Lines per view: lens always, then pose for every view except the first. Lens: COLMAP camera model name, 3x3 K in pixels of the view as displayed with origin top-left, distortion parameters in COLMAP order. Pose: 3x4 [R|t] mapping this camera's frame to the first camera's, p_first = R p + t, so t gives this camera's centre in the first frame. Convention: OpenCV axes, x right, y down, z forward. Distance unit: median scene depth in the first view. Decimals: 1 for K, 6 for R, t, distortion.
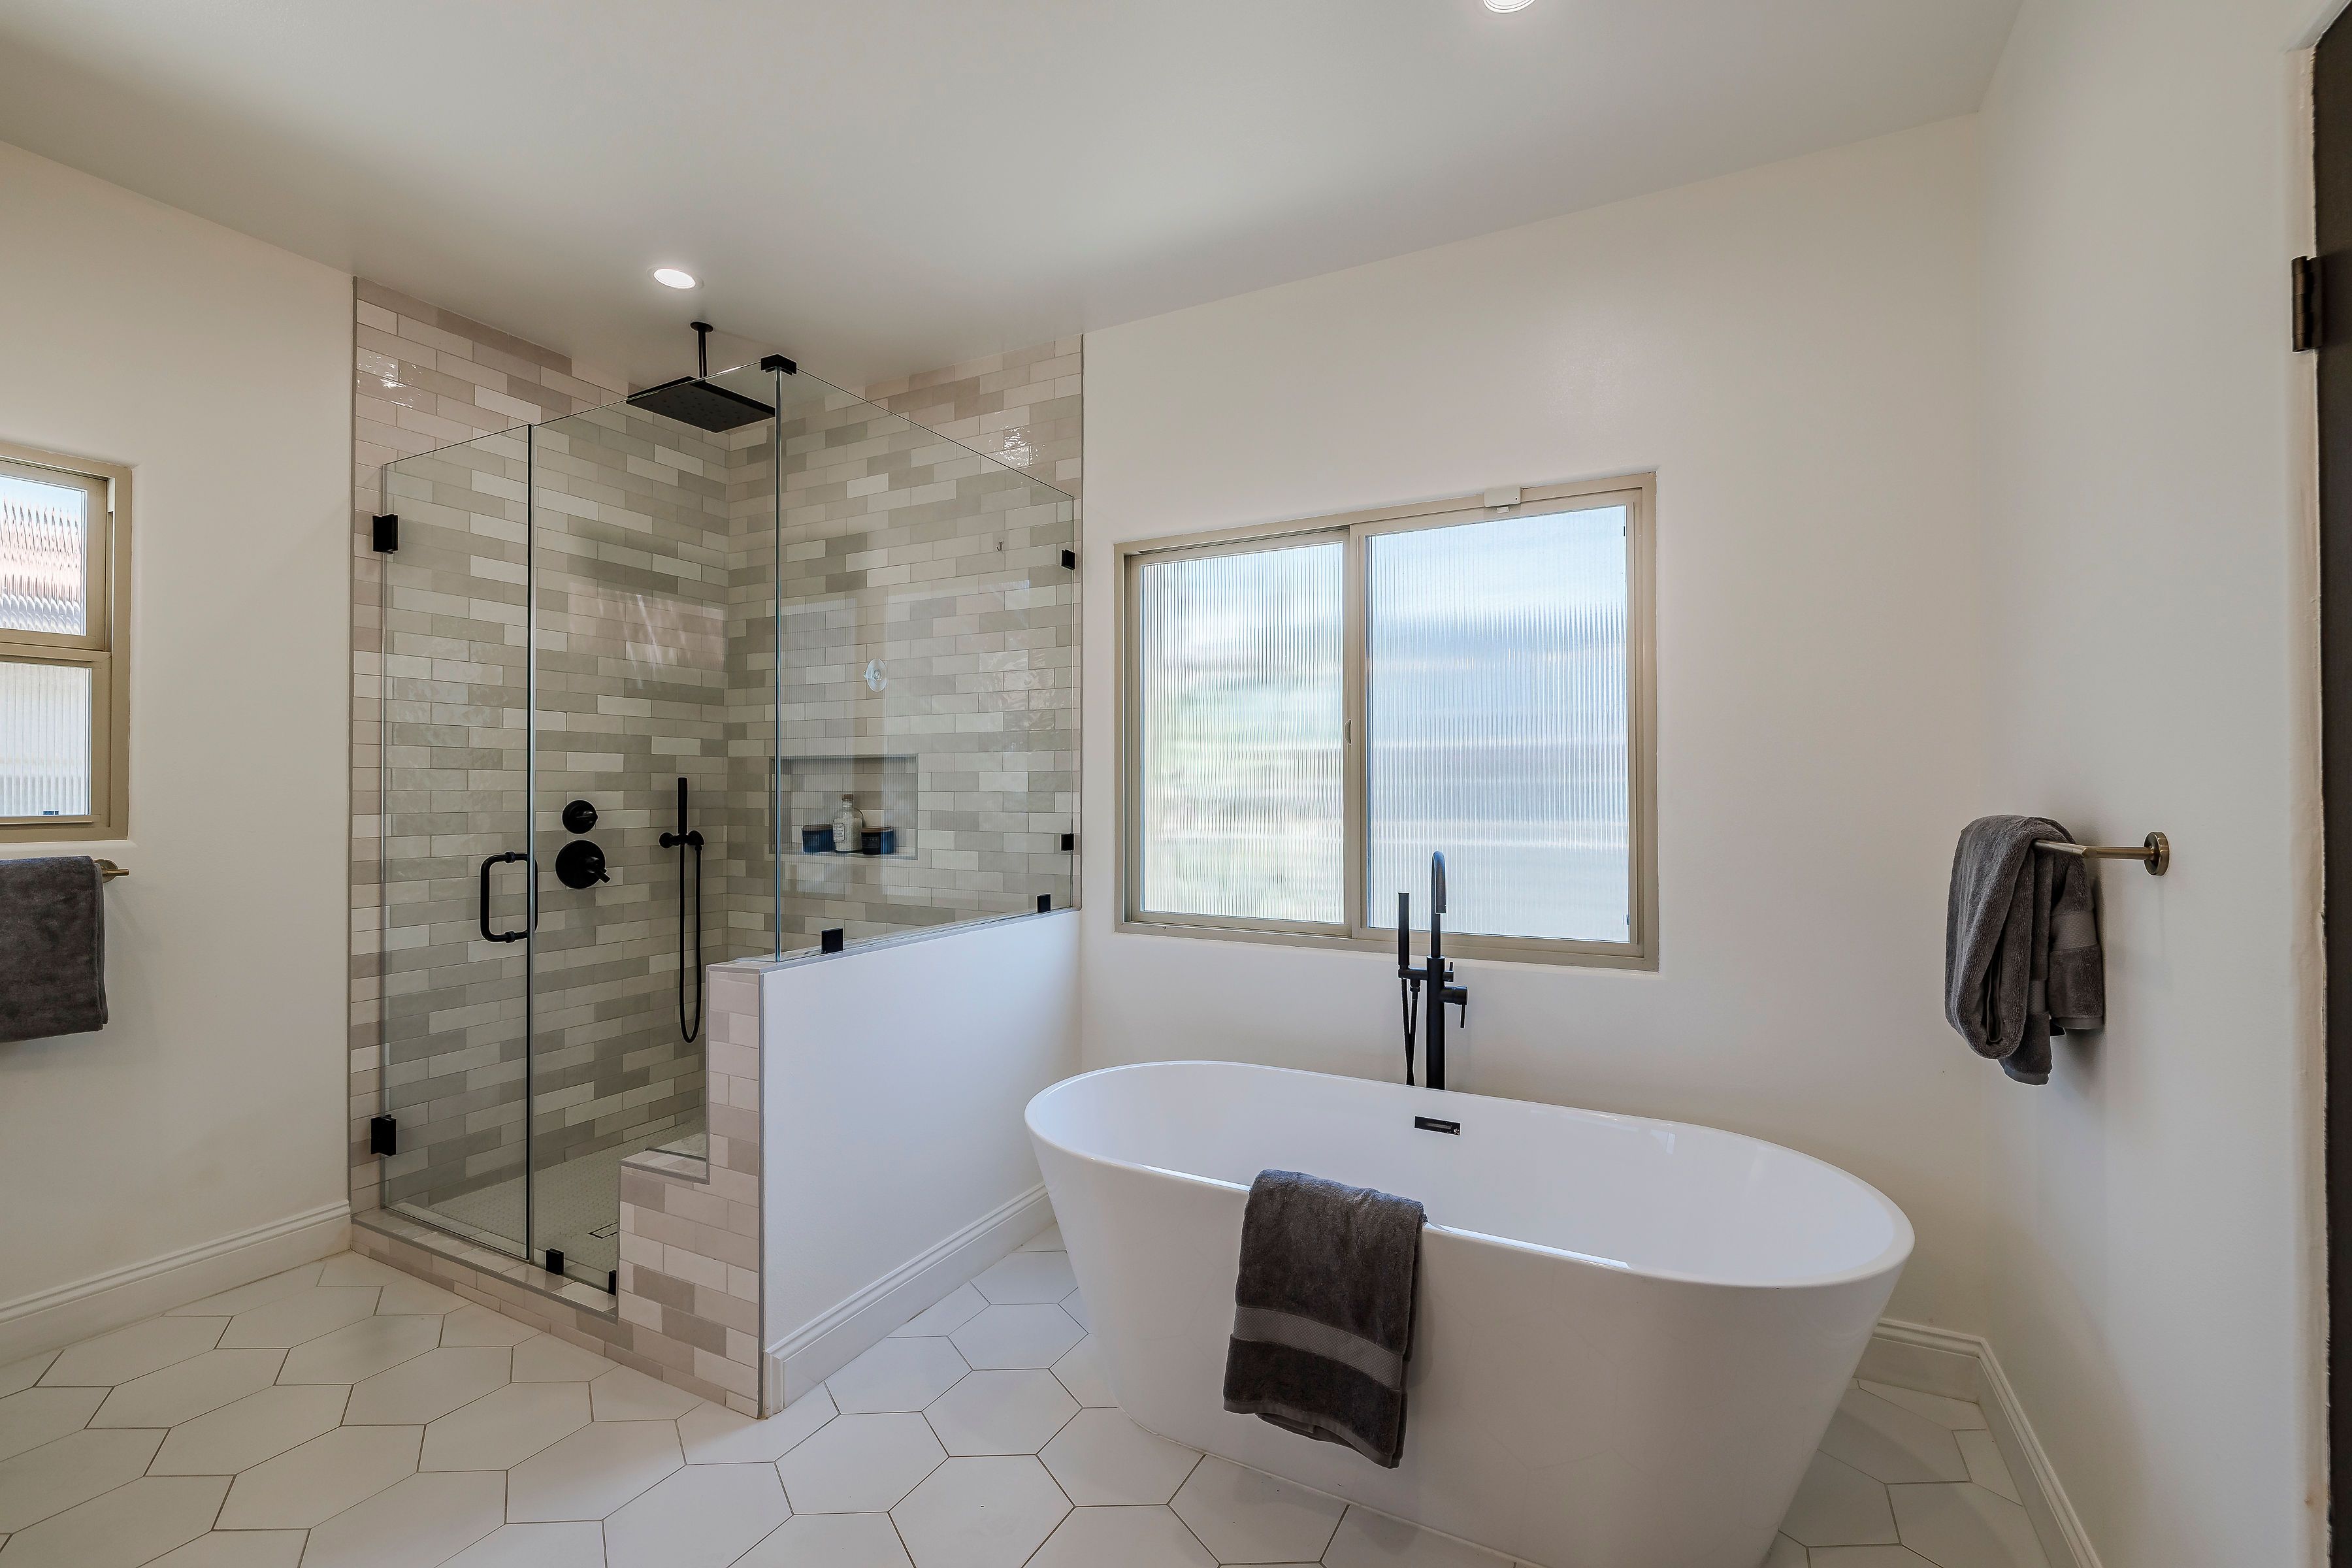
lens RADIAL K [[1030.5, 0, 1175.6], [0, 1030.5, 792.9], [0, 0, 1]] dist [0.003864, 0.001242]
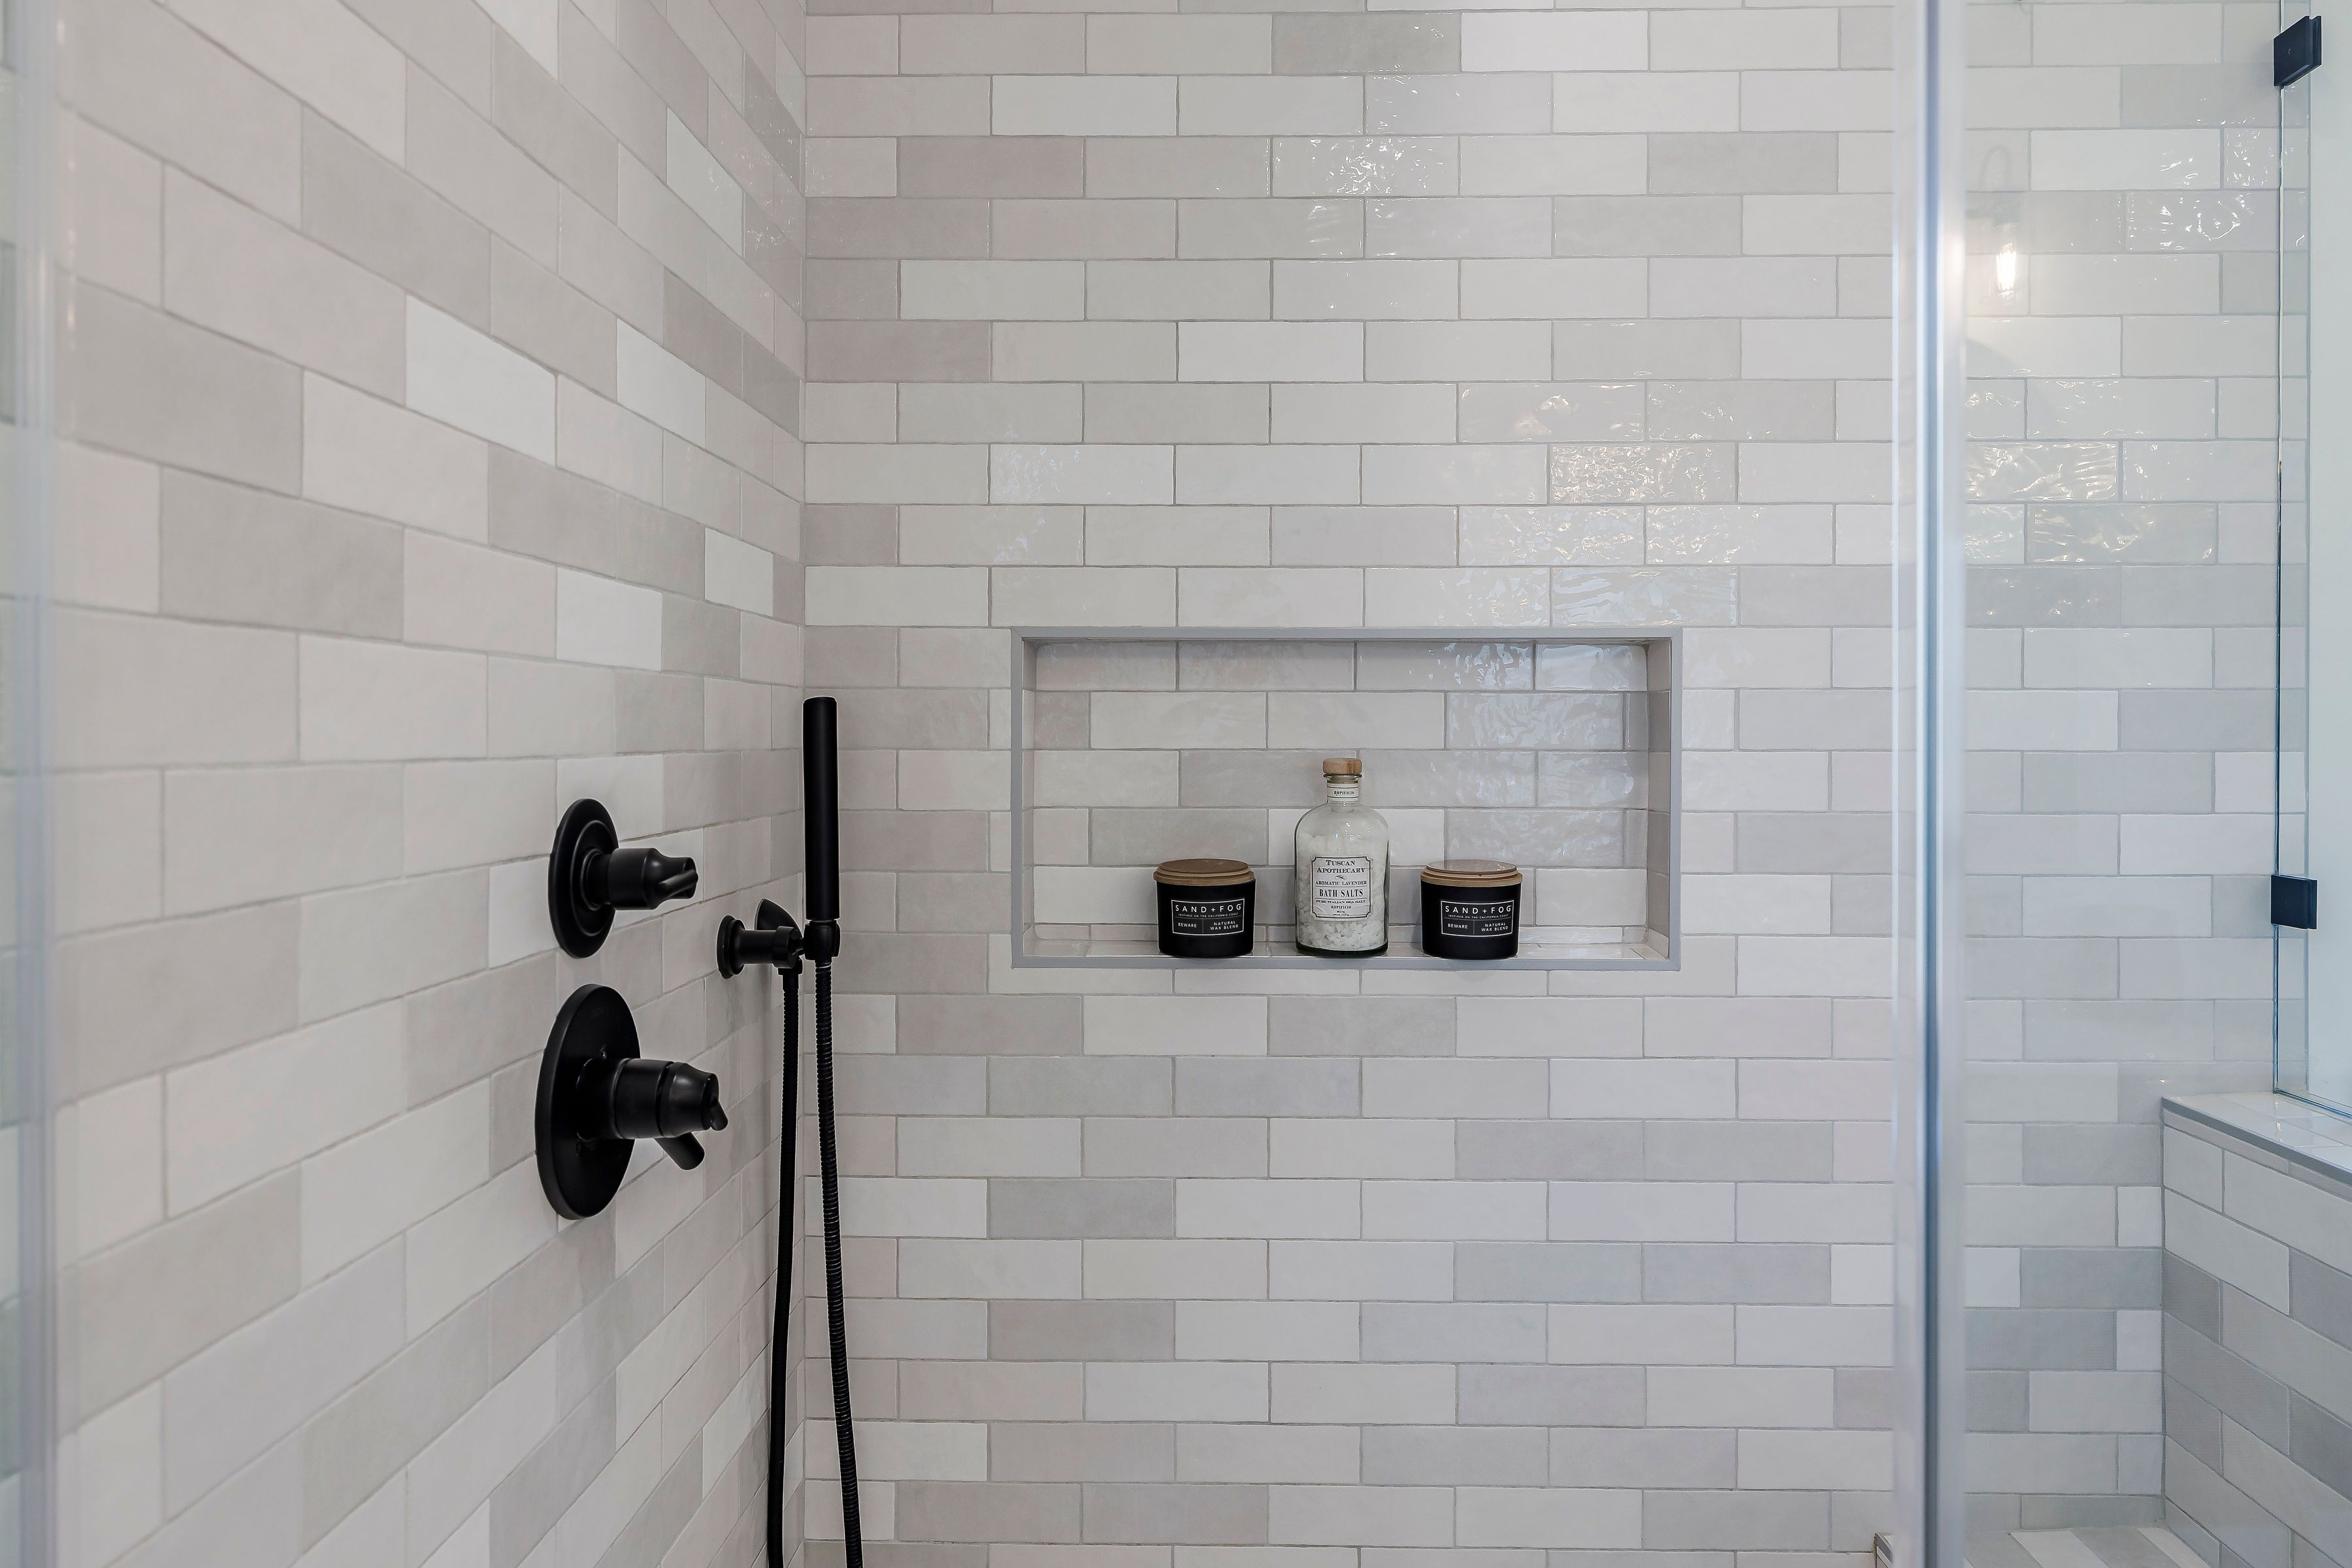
lens RADIAL K [[1651.3, 0, 1179.8], [0, 1651.3, 760.5], [0, 0, 1]] dist [-0.004406, -0.001613]
pose [[0.895868, -0.004494, 0.444297, -0.811659], [0.000897, 0.999965, 0.008307, -0.003182], [-0.444318, -0.007043, 0.895841, 0.835237]]
